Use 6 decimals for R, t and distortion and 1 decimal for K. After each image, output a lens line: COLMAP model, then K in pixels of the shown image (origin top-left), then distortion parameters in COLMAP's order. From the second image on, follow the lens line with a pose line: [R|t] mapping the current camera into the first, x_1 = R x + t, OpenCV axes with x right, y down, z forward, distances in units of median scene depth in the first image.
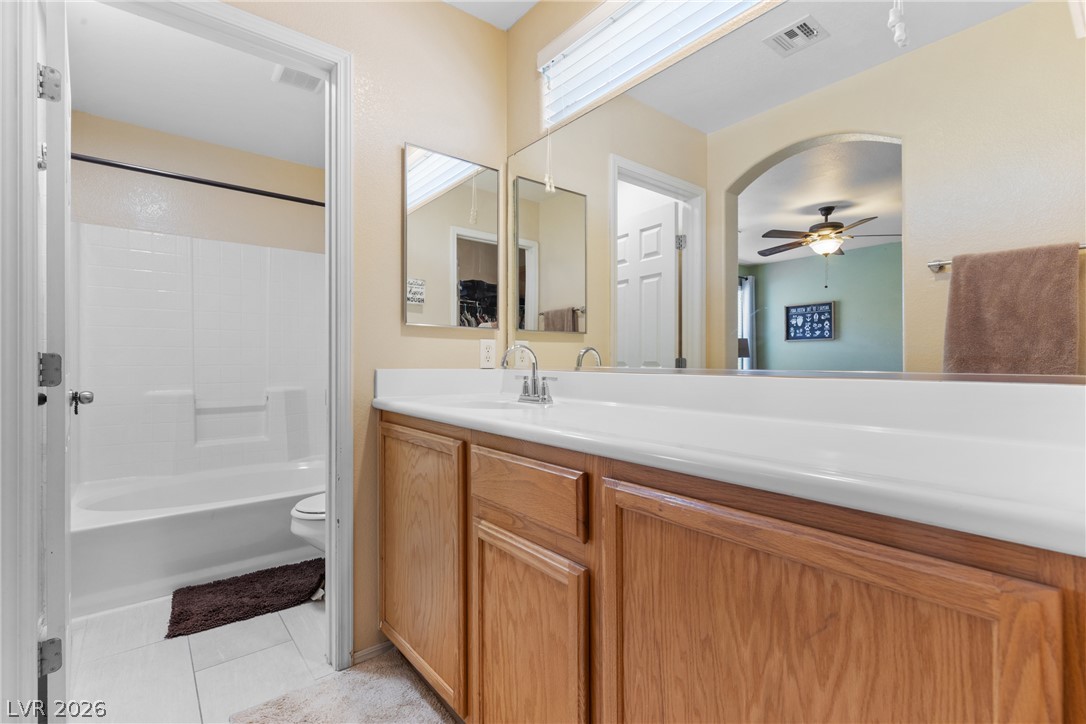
lens RADIAL K [[488.8, 0, 543.9], [0, 488.8, 365.9], [0, 0, 1]] dist [0.006264, -0.001438]
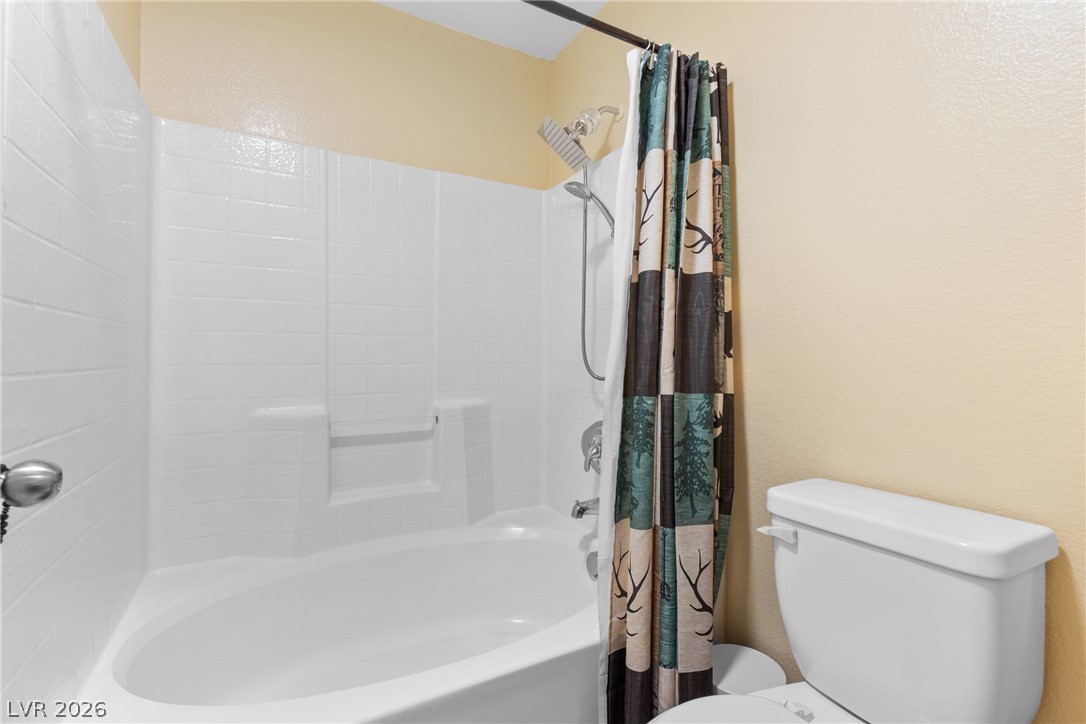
lens RADIAL K [[488.8, 0, 542.4], [0, 488.8, 359.1], [0, 0, 1]] dist [0.006264, -0.001438]
pose [[0.984400, 0.005471, -0.175862, -0.355333], [-0.006840, 0.999951, -0.007182, -0.004531], [0.175814, 0.008273, 0.984389, 0.463557]]
